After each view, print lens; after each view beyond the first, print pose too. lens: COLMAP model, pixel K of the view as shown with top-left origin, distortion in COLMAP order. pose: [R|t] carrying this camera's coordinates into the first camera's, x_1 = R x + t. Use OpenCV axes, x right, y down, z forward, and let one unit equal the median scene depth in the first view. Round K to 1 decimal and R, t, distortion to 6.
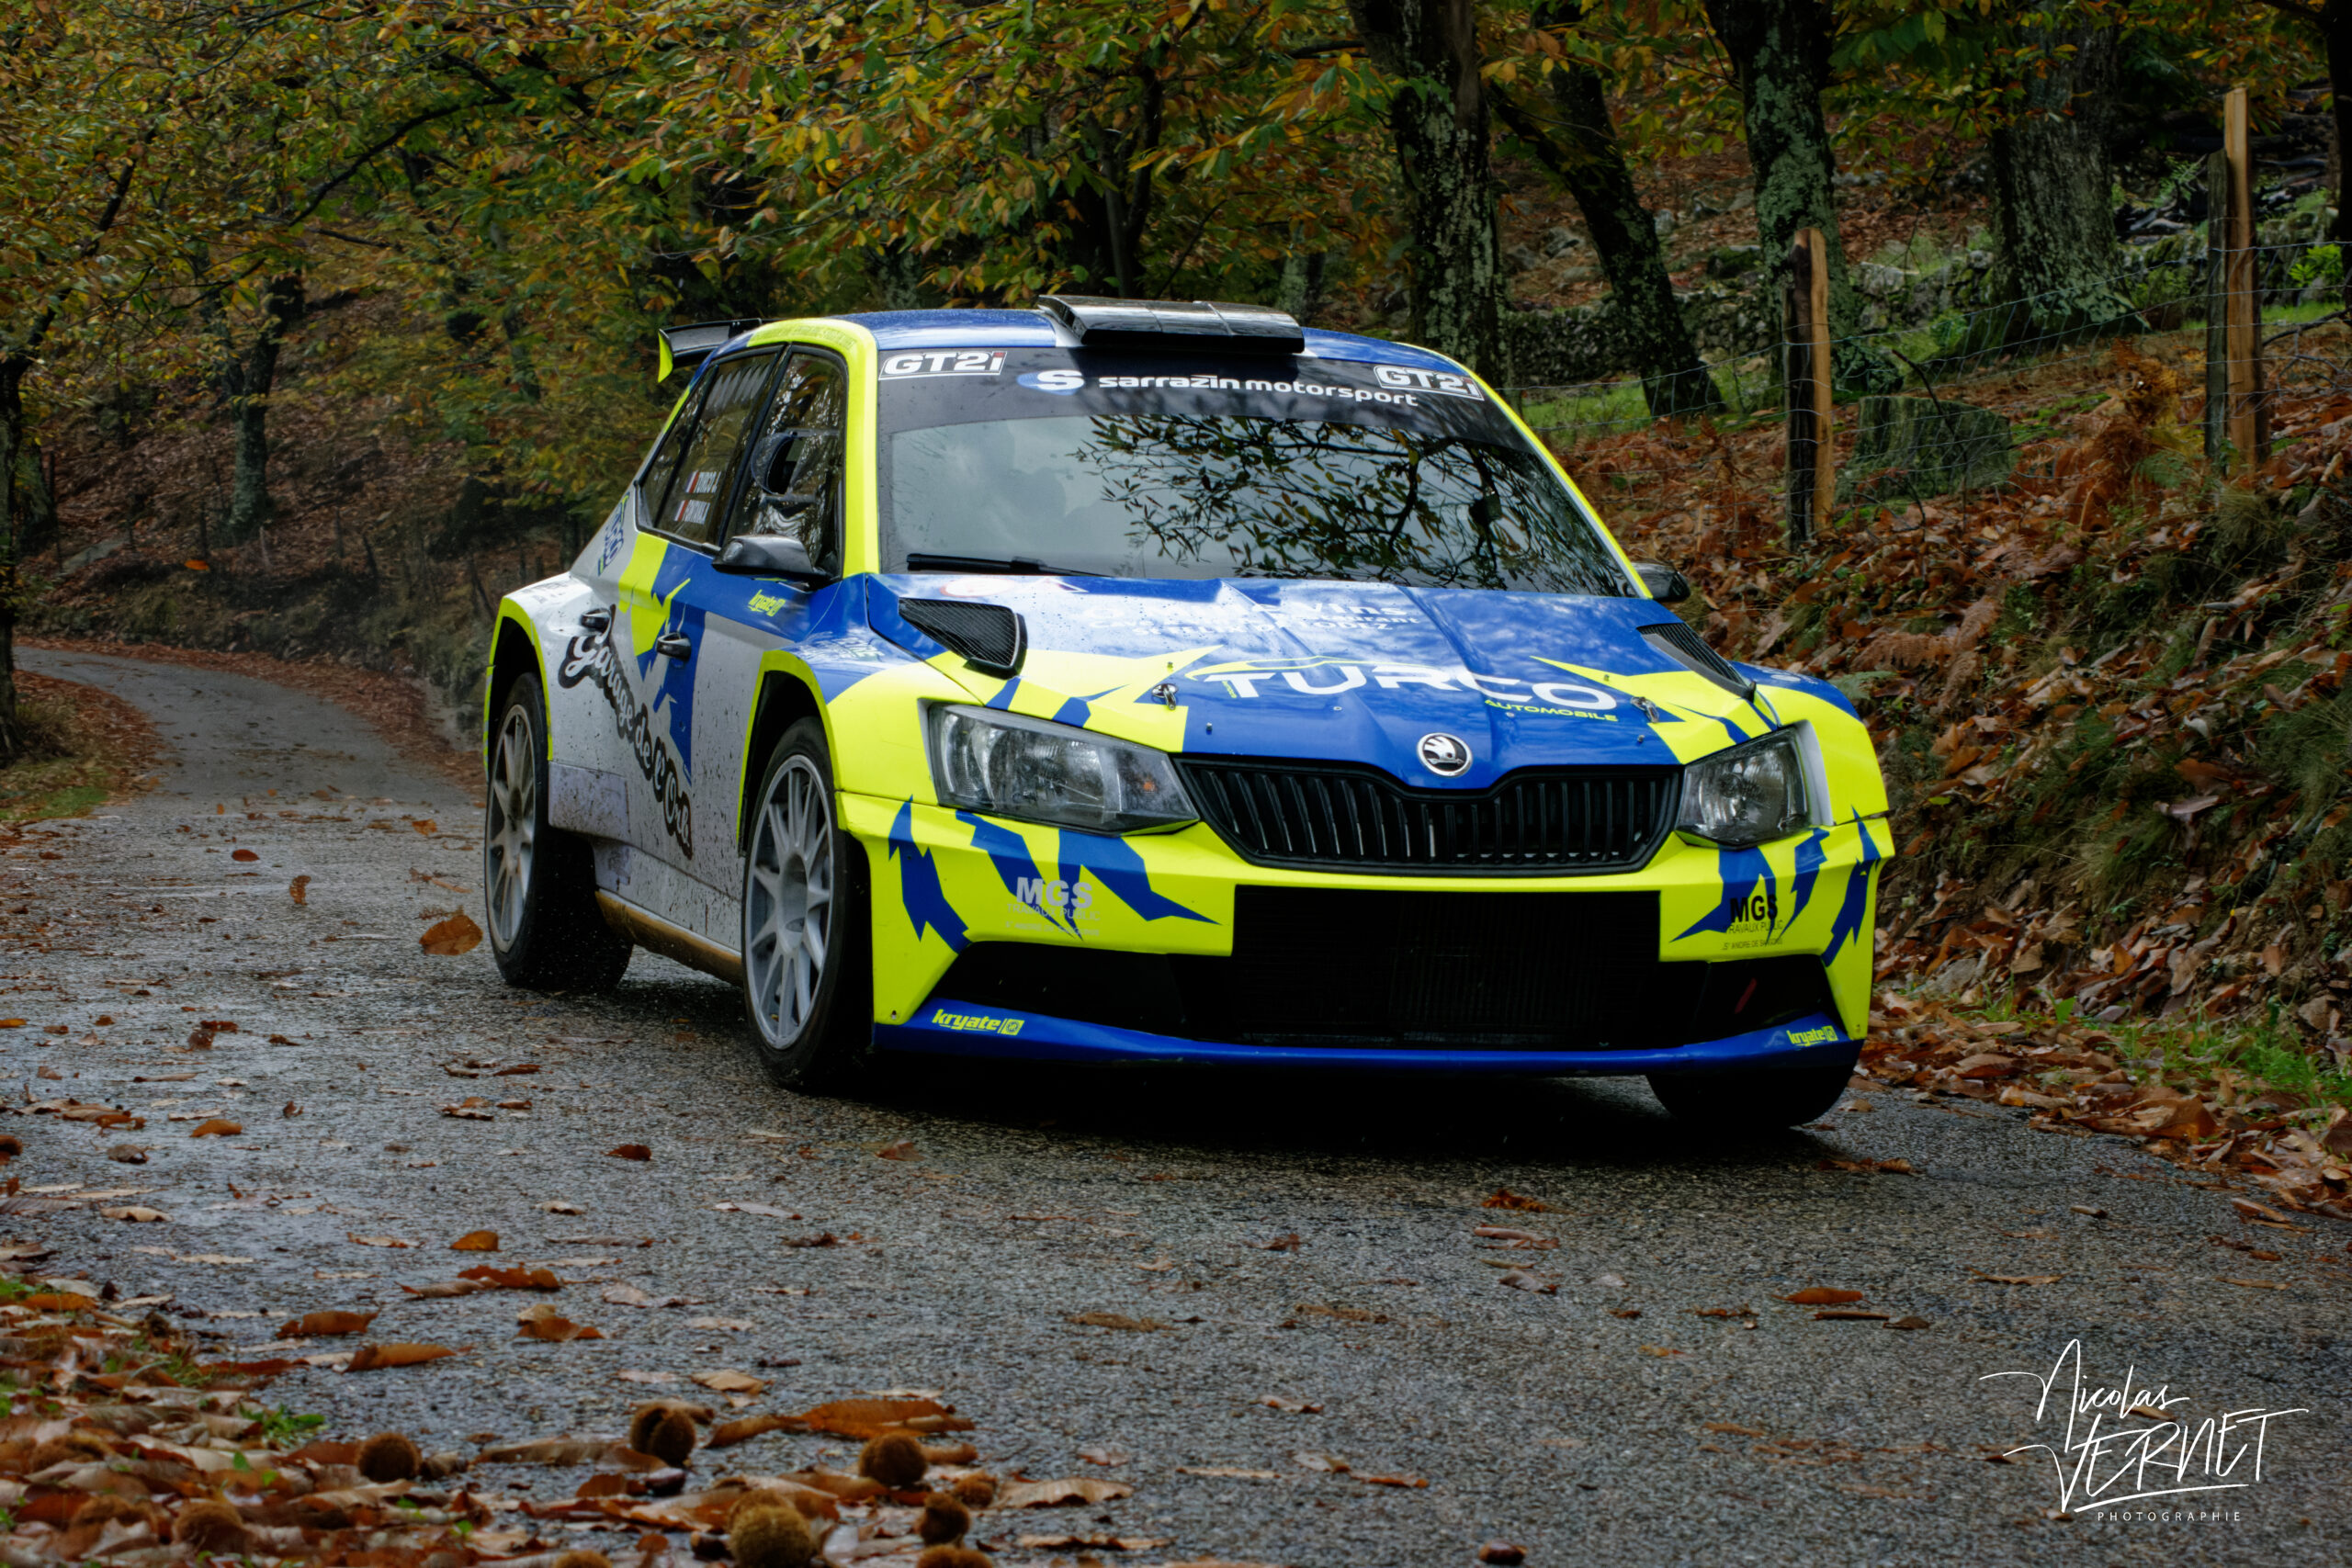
lens RADIAL K [[7592.0, 0, 1175.9], [0, 7592.0, 785.7], [0, 0, 1]] dist [-0.210764, 0.000000]
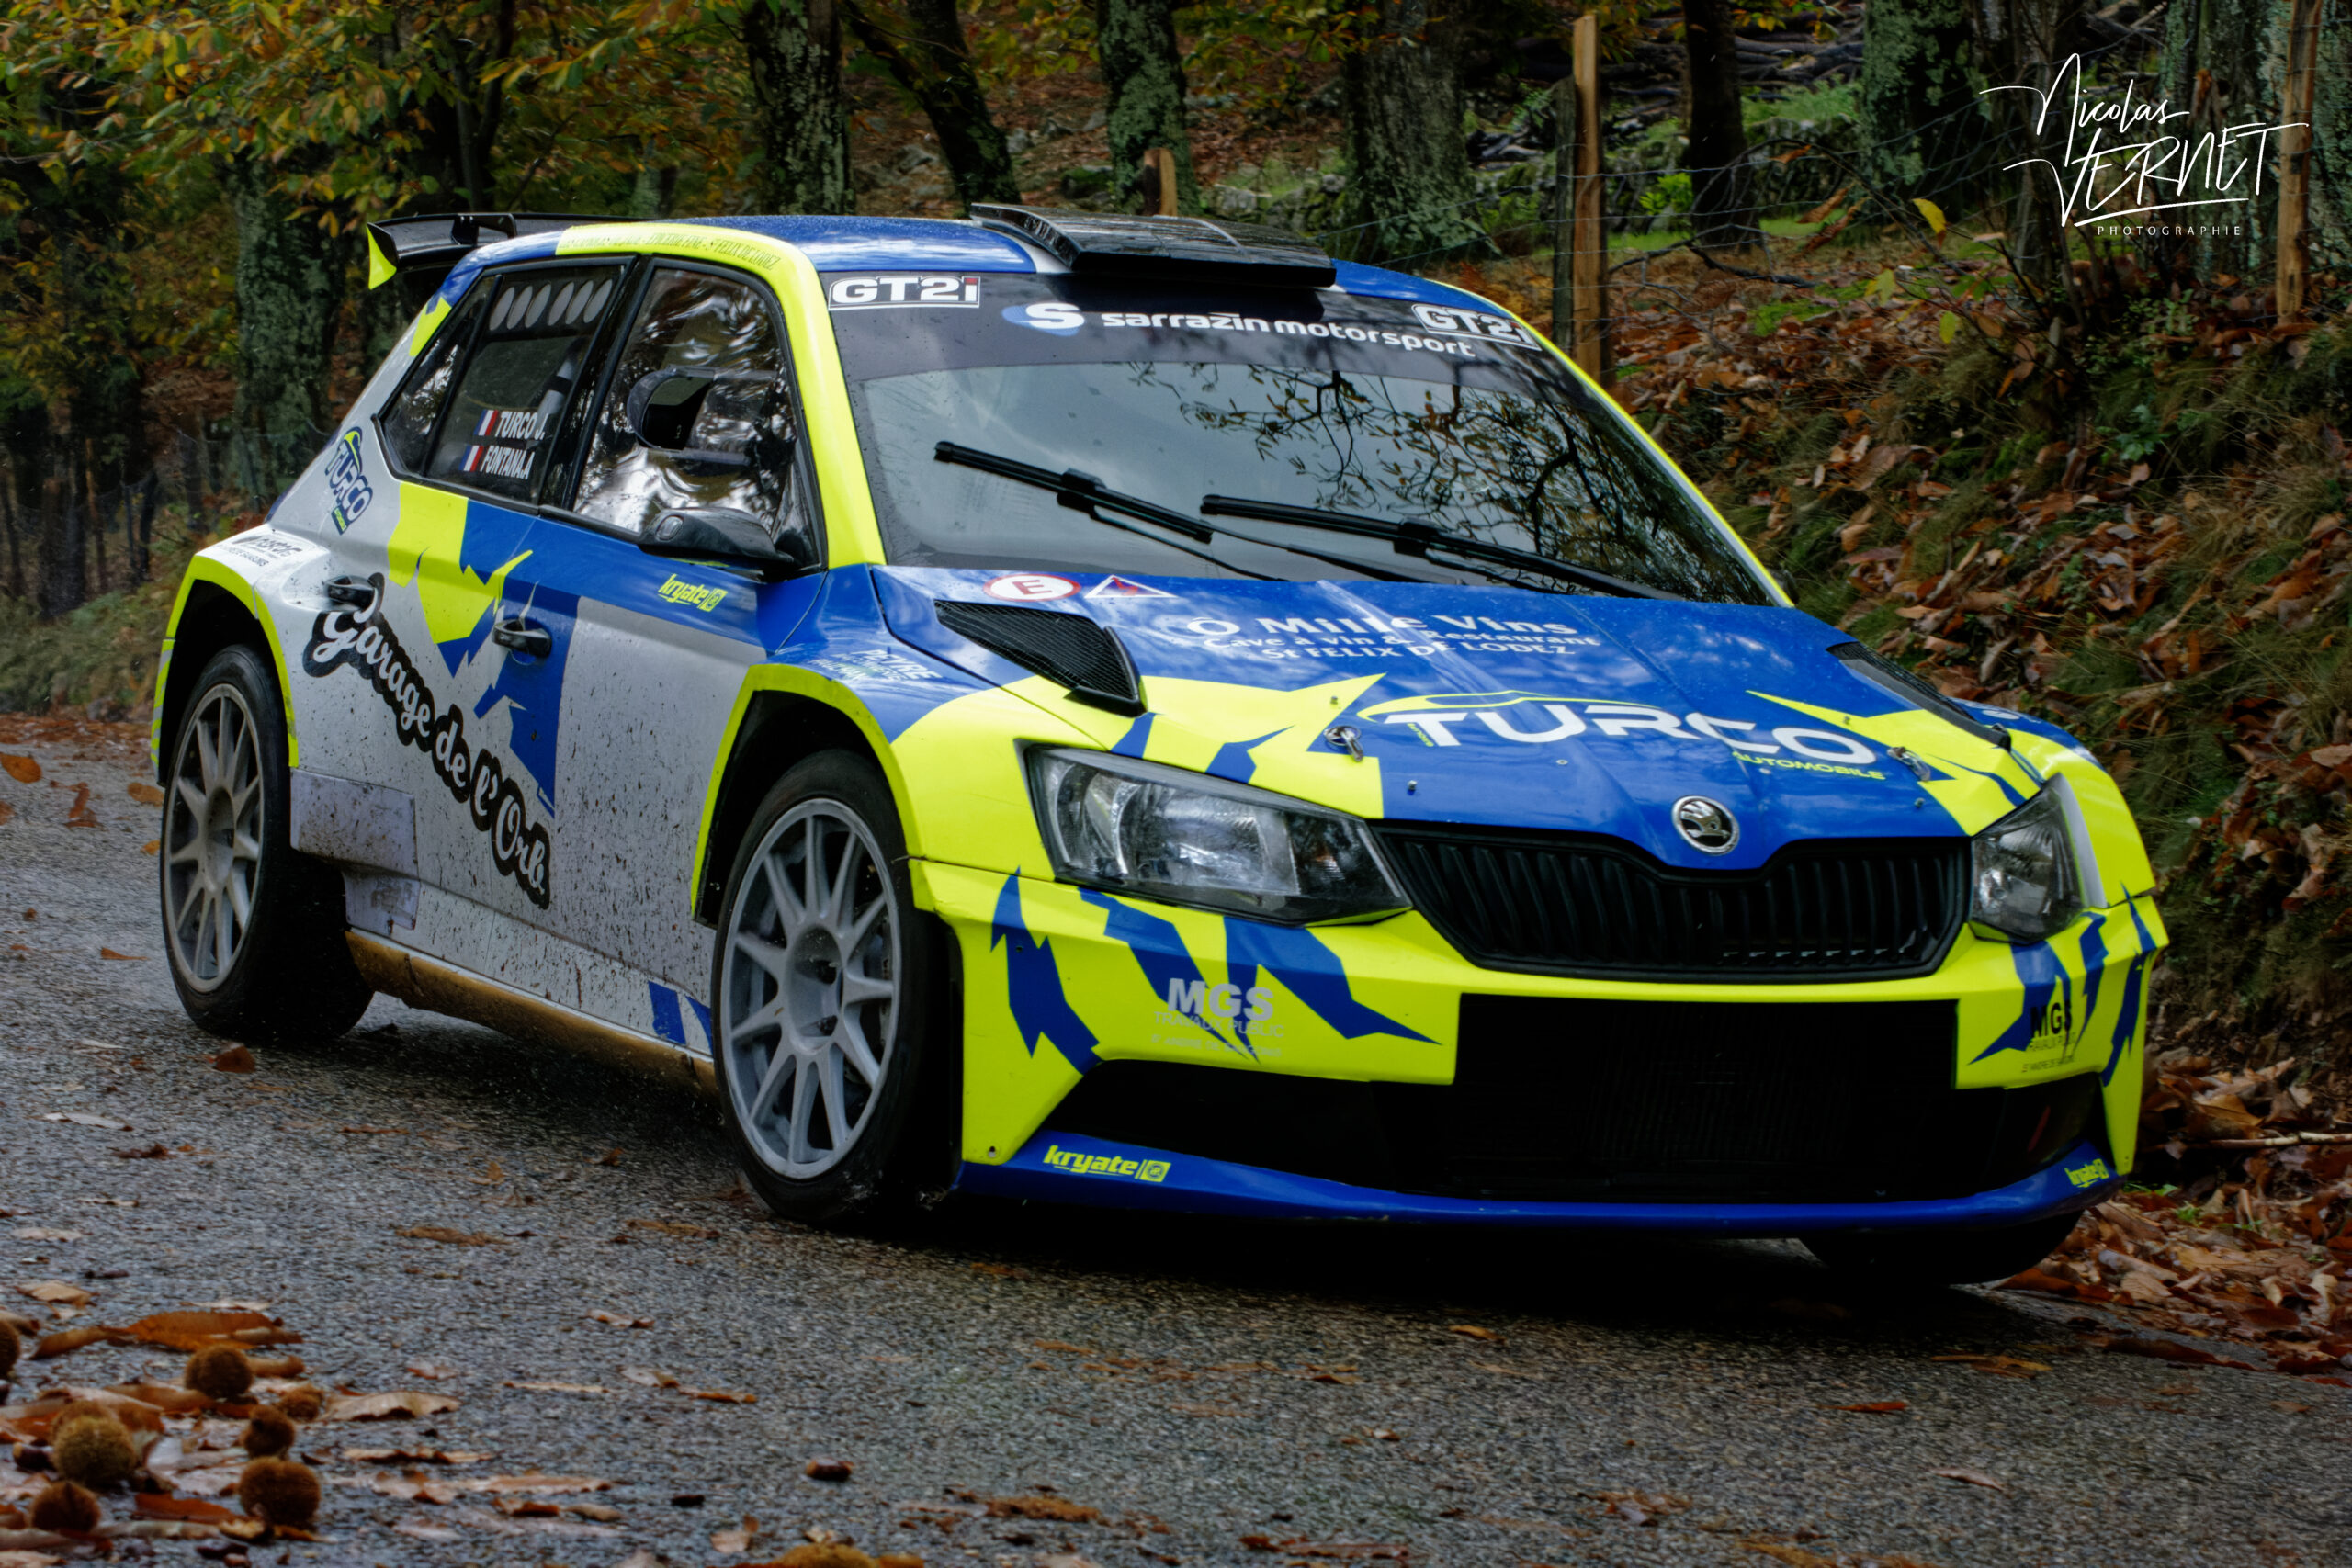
lens RADIAL K [[7592.0, 0, 1175.2], [0, 7592.0, 781.3], [0, 0, 1]] dist [-0.210764, 0.000000]
pose [[0.986523, 0.013671, 0.163050, -0.141559], [-0.017113, 0.999659, 0.019725, -0.022385], [-0.162725, -0.022249, 0.986421, 0.233004]]
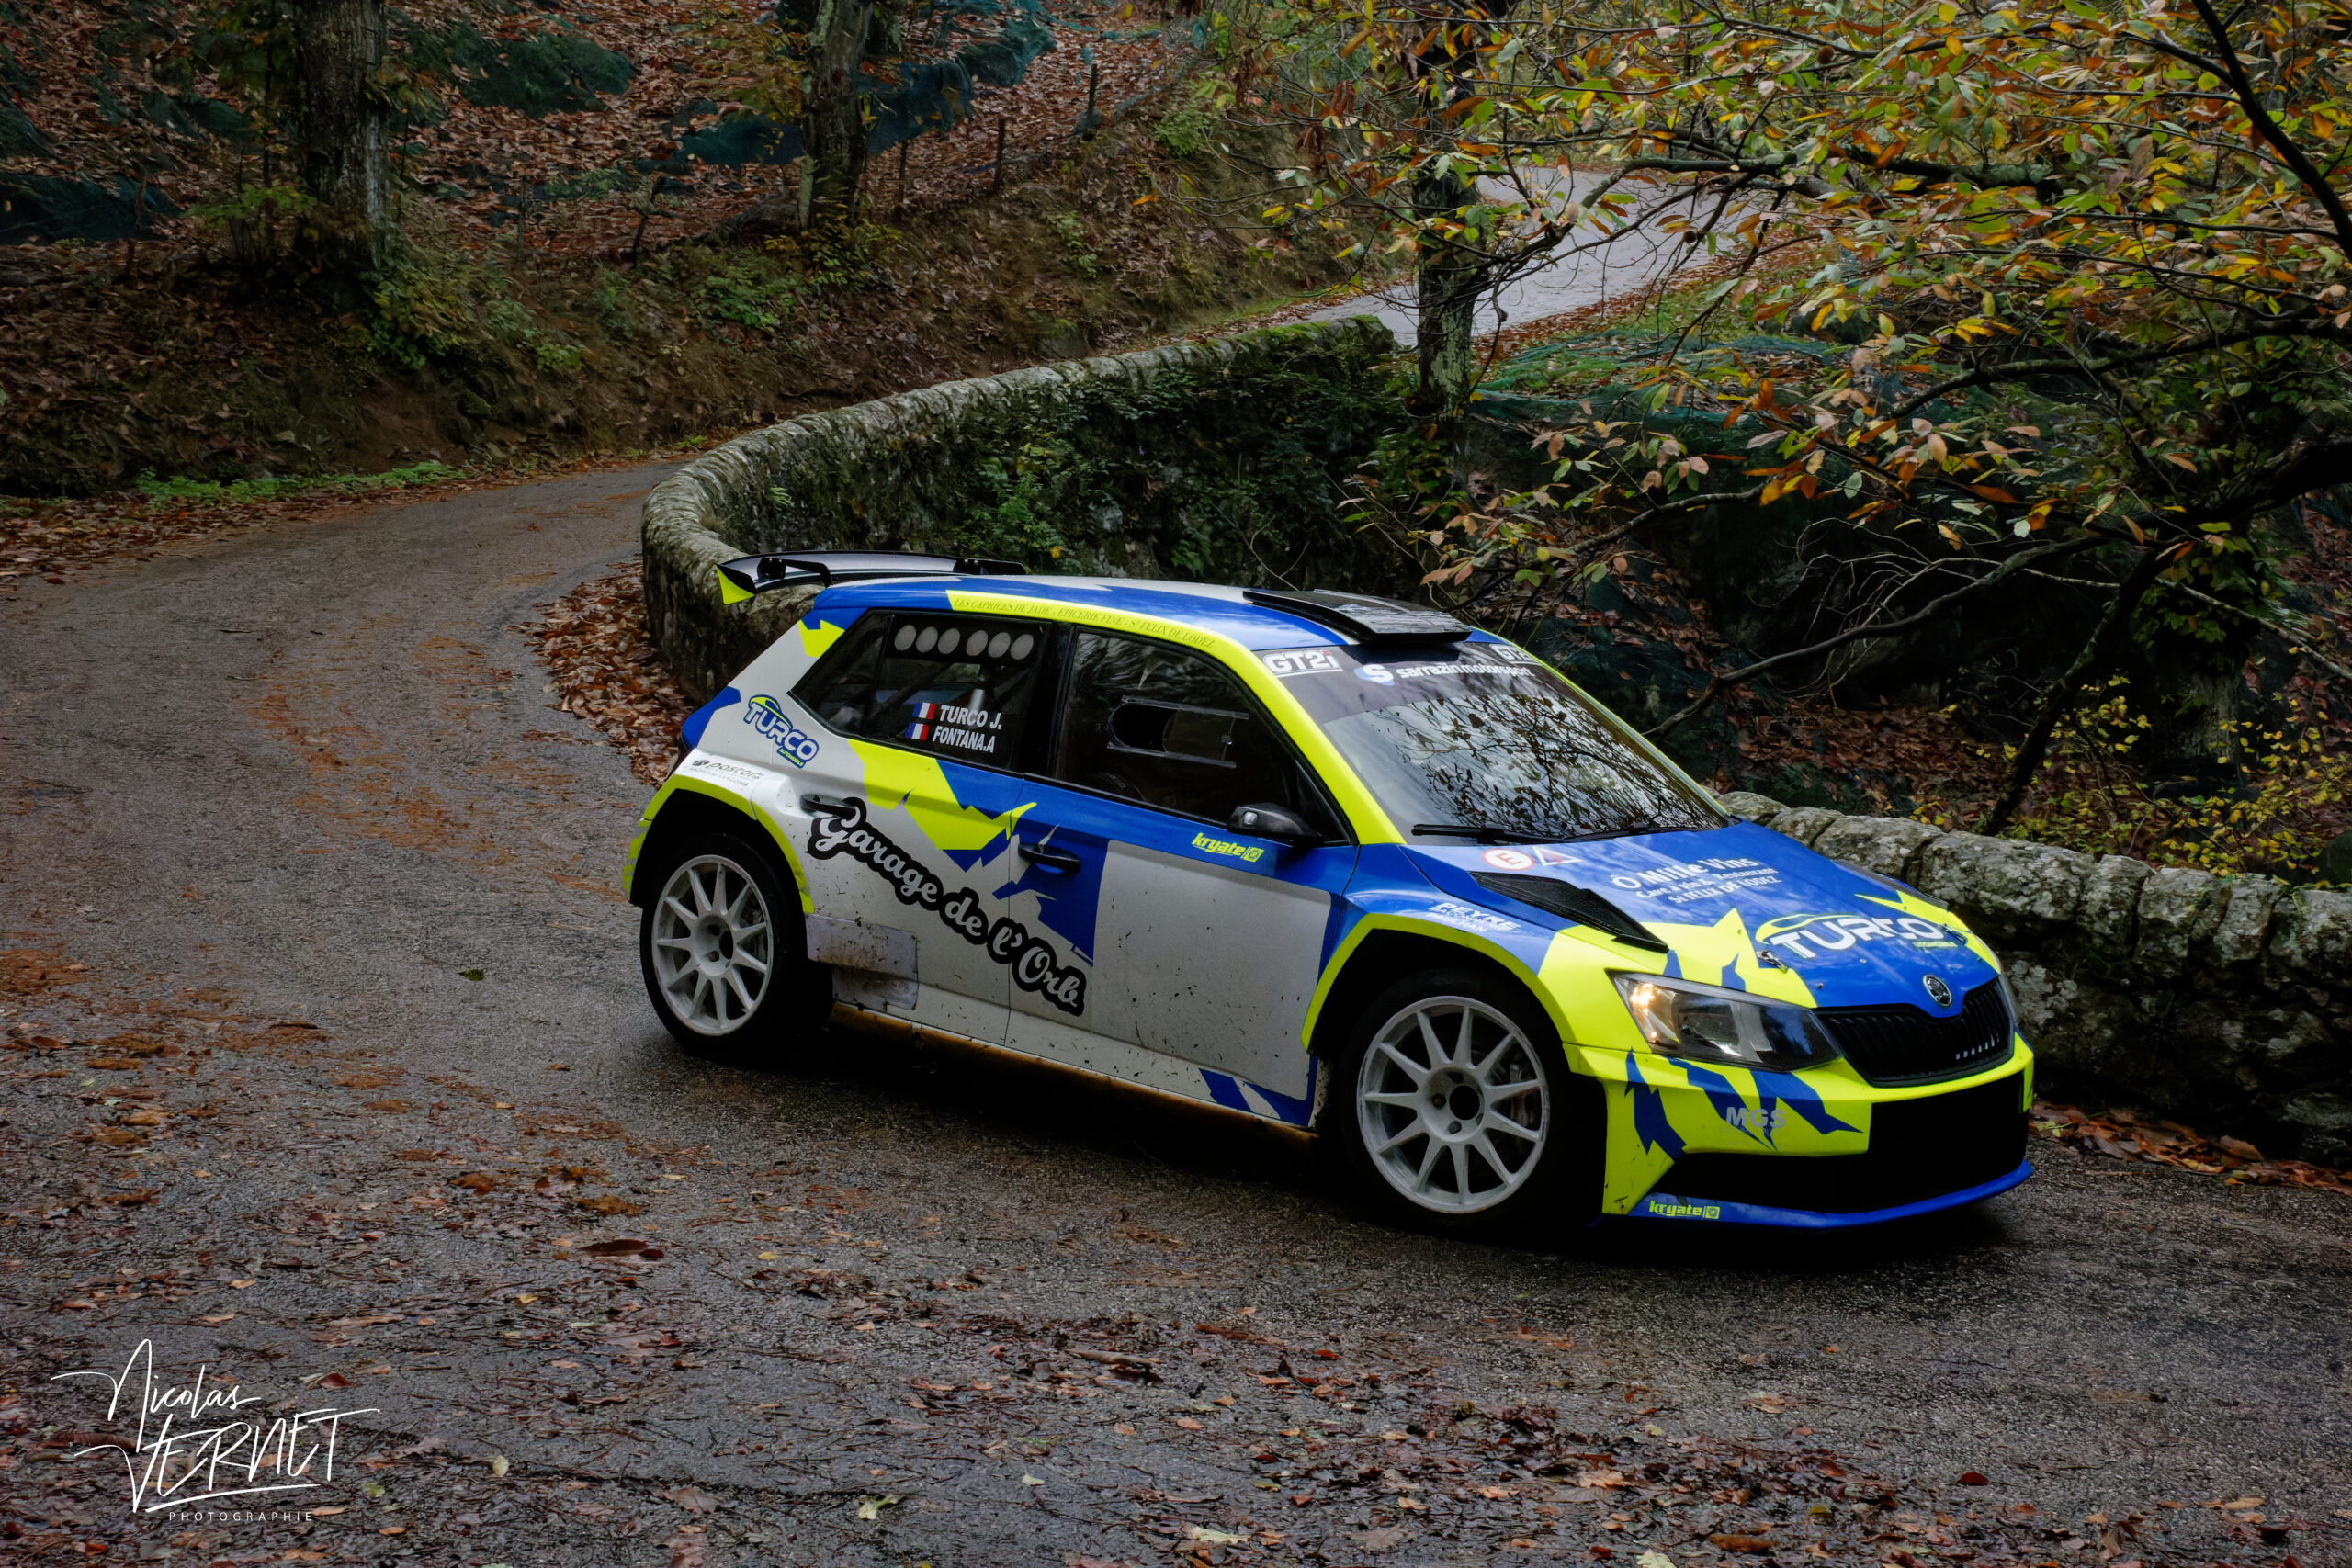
lens RADIAL K [[3579.7, 0, 1182.0], [0, 3579.7, 785.6], [0, 0, 1]] dist [0.027441, 0.000000]
pose [[0.836930, -0.052292, 0.544806, -0.440689], [-0.005773, 0.994526, 0.104327, -0.109717], [-0.547279, -0.090460, 0.832047, 0.501783]]
